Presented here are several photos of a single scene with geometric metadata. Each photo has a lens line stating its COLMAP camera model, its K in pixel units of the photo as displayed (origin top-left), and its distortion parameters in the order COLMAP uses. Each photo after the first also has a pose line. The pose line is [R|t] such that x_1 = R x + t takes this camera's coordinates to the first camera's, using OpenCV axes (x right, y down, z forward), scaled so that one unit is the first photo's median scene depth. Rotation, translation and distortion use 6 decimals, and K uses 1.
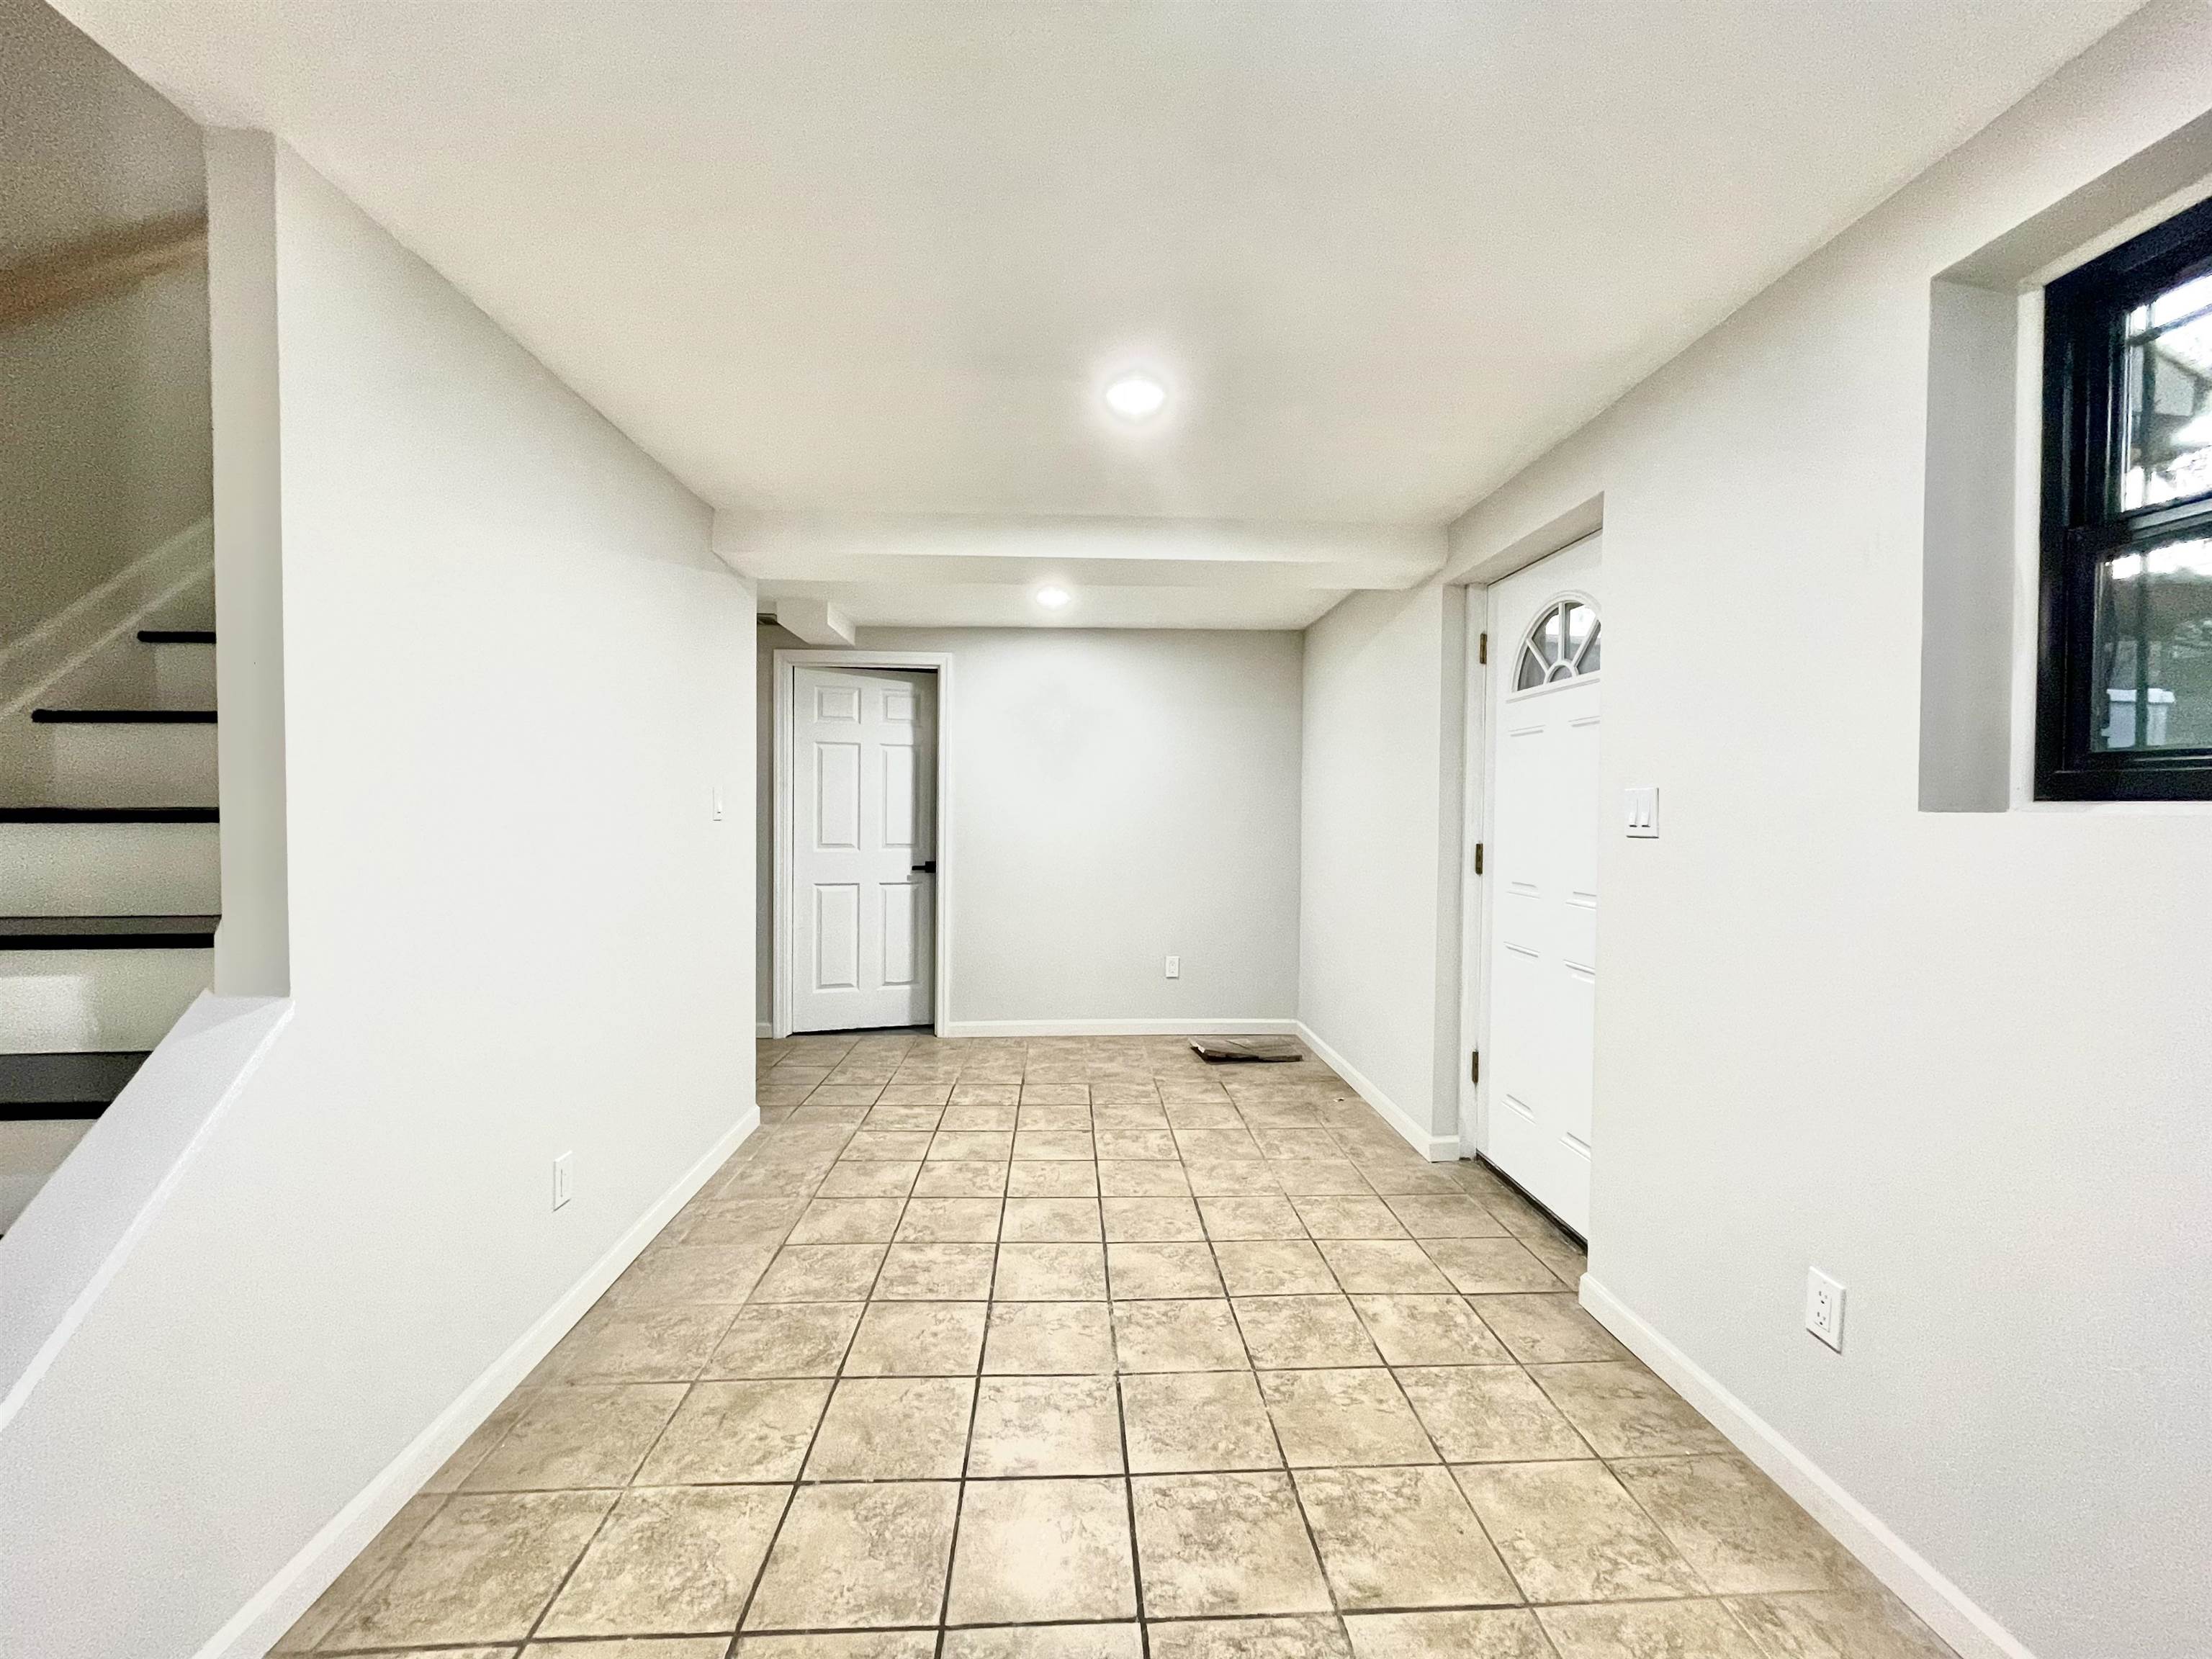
lens RADIAL K [[894.4, 0, 1109.9], [0, 894.4, 823.5], [0, 0, 1]] dist [0.000276, -0.000022]
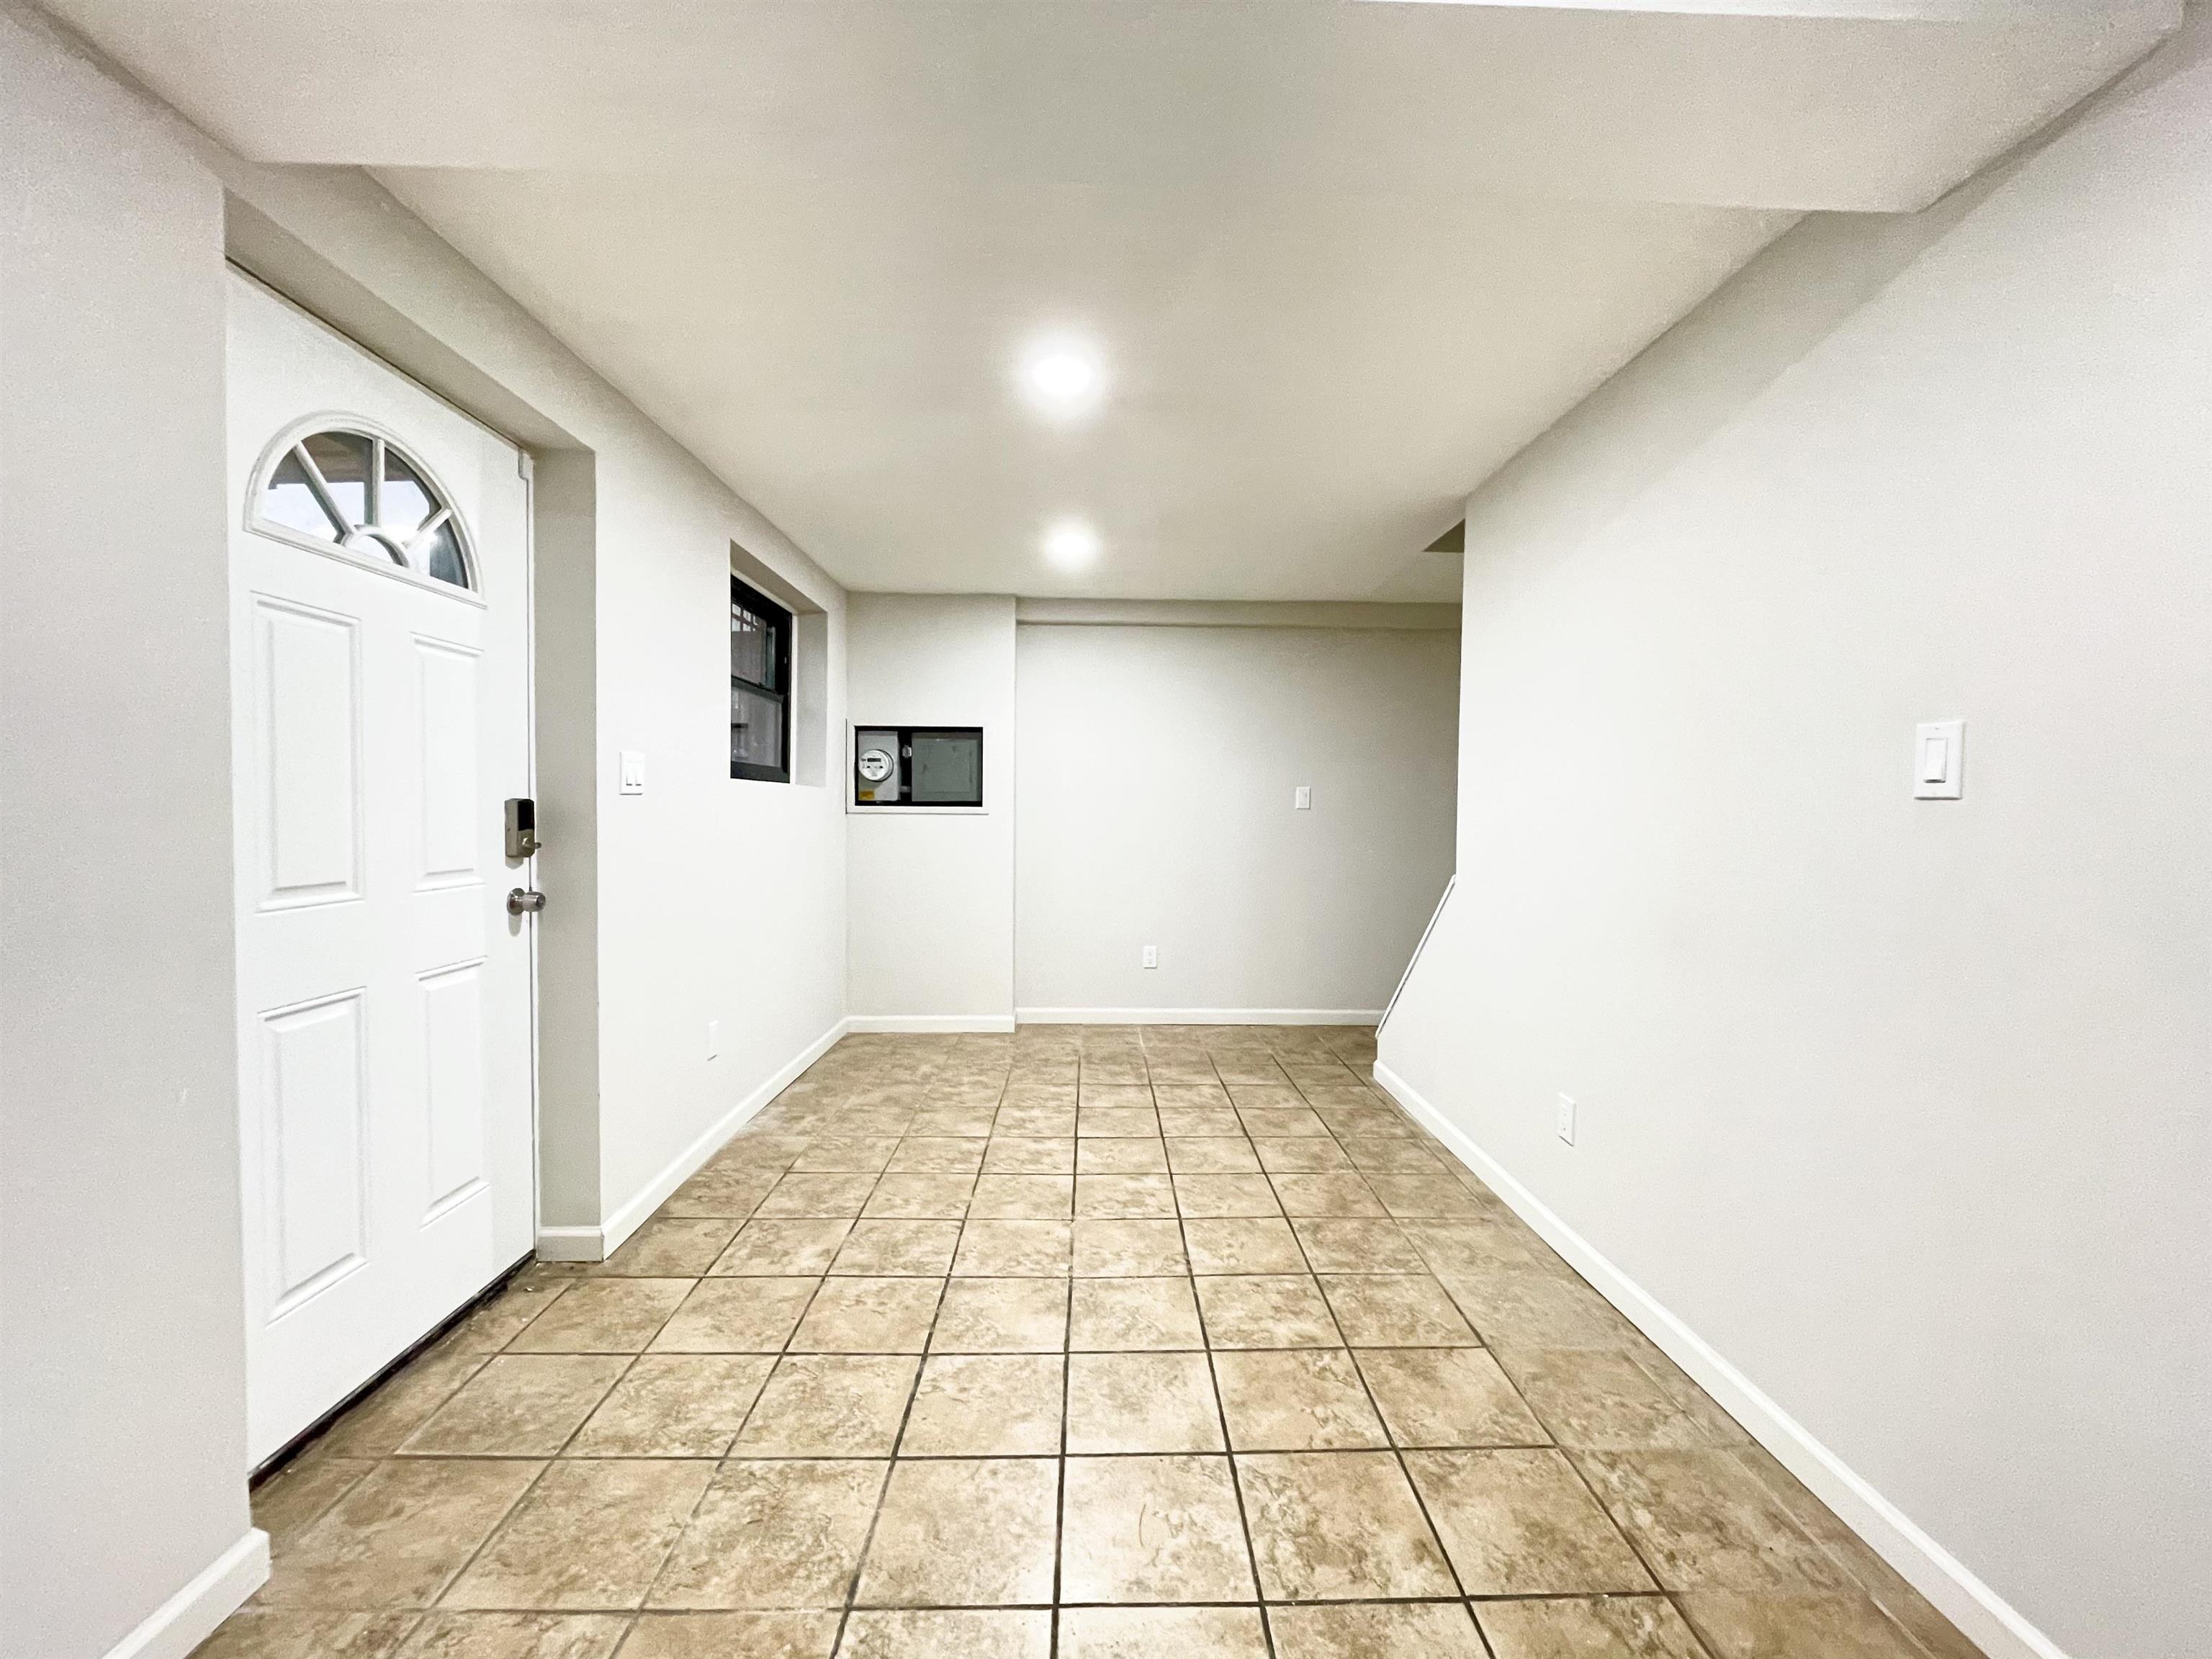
lens RADIAL K [[894.4, 0, 1109.1], [0, 894.4, 834.7], [0, 0, 1]] dist [0.000276, -0.000022]
pose [[-0.999251, -0.020066, 0.033080, -0.065496], [-0.018465, 0.998676, 0.048014, 0.000148], [-0.033999, 0.047368, -0.998299, 1.971394]]
